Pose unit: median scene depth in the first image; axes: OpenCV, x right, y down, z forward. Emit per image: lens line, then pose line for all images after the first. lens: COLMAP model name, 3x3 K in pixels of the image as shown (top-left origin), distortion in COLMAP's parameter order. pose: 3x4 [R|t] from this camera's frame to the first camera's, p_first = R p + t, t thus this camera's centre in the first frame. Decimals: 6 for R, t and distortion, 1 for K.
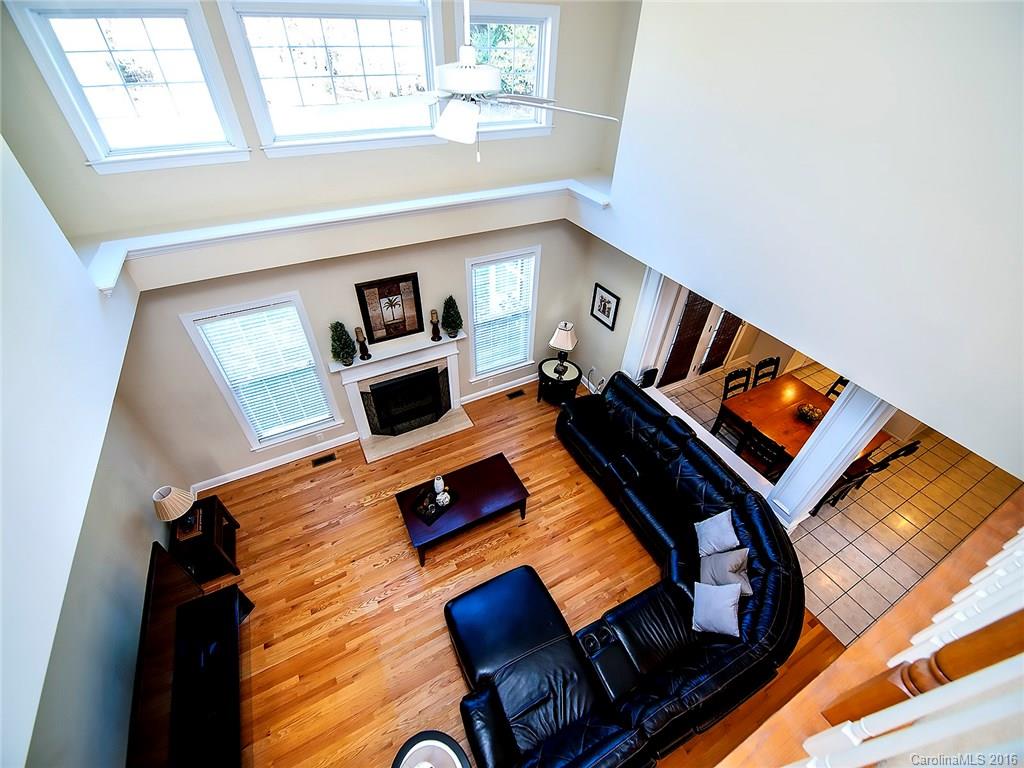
lens RADIAL K [[427.3, 0, 516.6], [0, 427.3, 383.3], [0, 0, 1]] dist [0.002914, 0.000029]
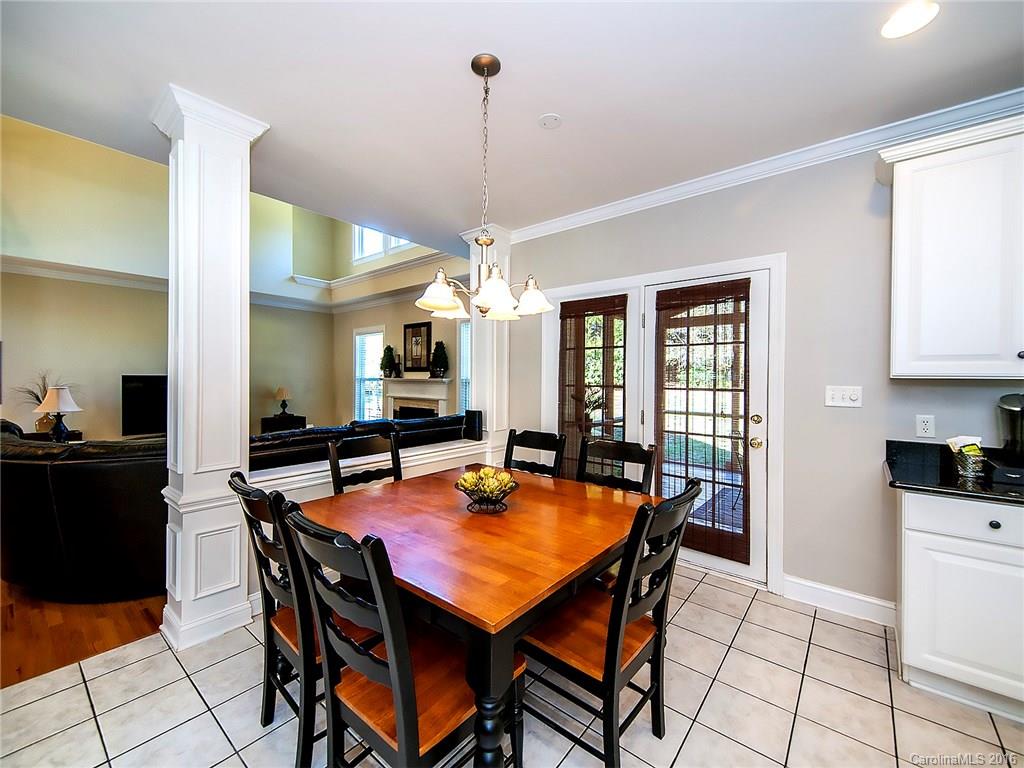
lens RADIAL K [[427.3, 0, 516.6], [0, 427.3, 383.3], [0, 0, 1]] dist [0.002914, 0.000029]
pose [[0.381849, -0.023242, -0.923933, 1.114268], [-0.588037, 0.765130, -0.262275, 0.092048], [0.713024, 0.643456, 0.278497, 0.910816]]
